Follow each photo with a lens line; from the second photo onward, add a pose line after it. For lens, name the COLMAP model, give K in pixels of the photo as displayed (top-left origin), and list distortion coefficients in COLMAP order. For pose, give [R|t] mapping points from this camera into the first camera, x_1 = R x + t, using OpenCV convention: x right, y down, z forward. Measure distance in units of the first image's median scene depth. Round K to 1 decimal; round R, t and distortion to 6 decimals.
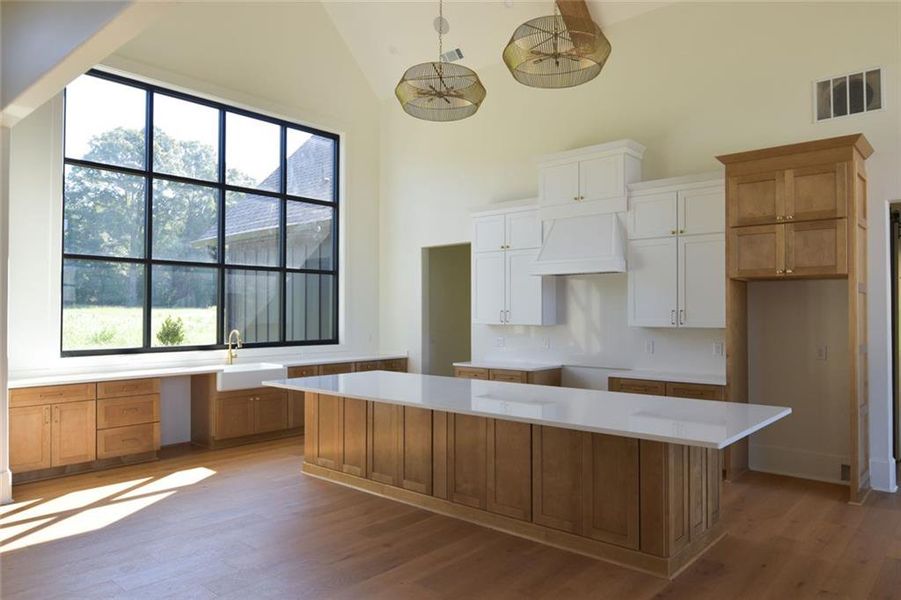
lens RADIAL K [[603.5, 0, 449.0], [0, 603.5, 303.5], [0, 0, 1]] dist [0.004486, -0.005710]
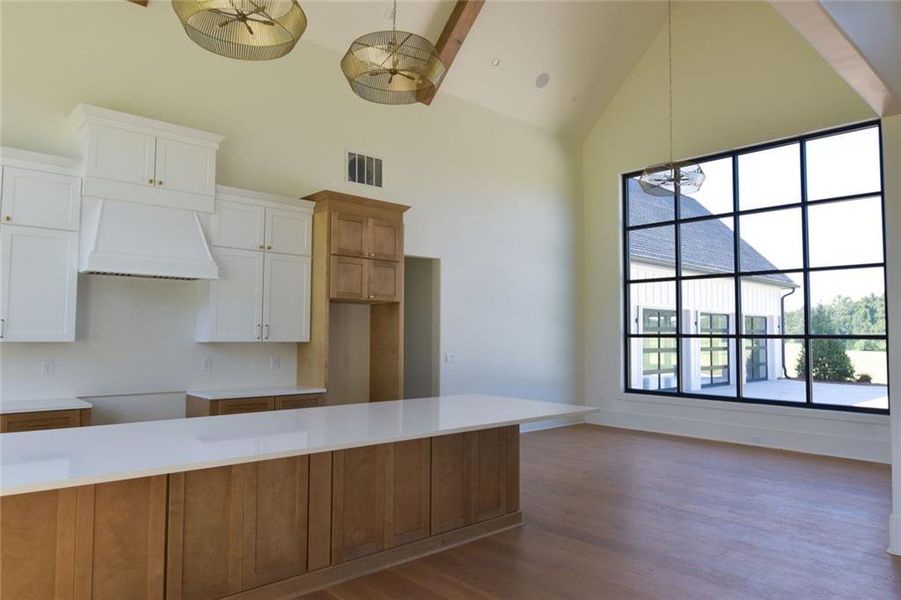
lens RADIAL K [[603.5, 0, 450.1], [0, 603.5, 299.9], [0, 0, 1]] dist [0.004486, -0.005710]
pose [[0.111445, 0.059449, 0.991991, -0.581282], [-0.025396, 0.998053, -0.056959, 0.019039], [-0.993446, -0.018844, 0.112738, 0.574654]]
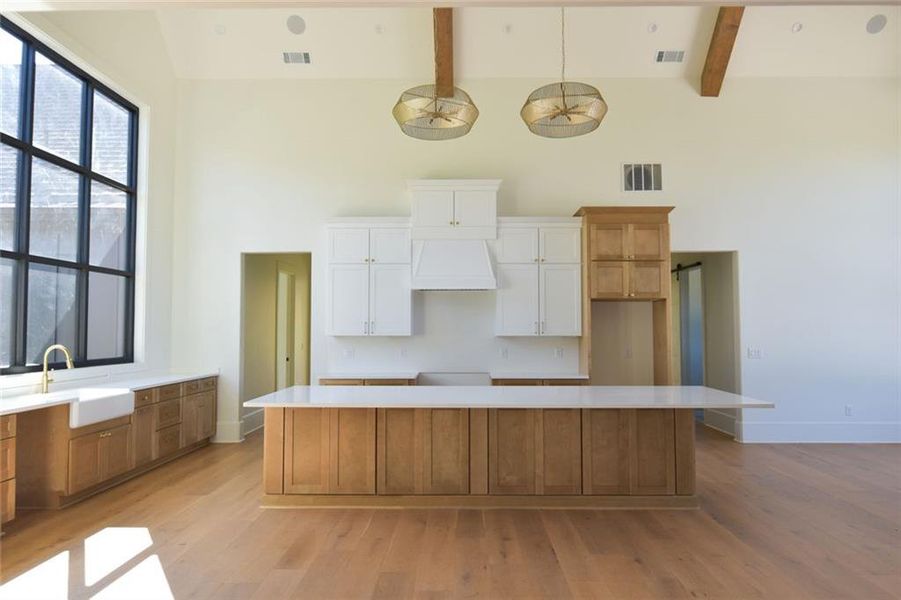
lens RADIAL K [[603.5, 0, 445.9], [0, 603.5, 301.7], [0, 0, 1]] dist [0.004486, -0.005710]
pose [[0.767912, 0.030922, 0.639808, -0.570977], [-0.010832, 0.999318, -0.035296, 0.014571], [-0.640464, 0.020174, 0.767723, 0.159311]]
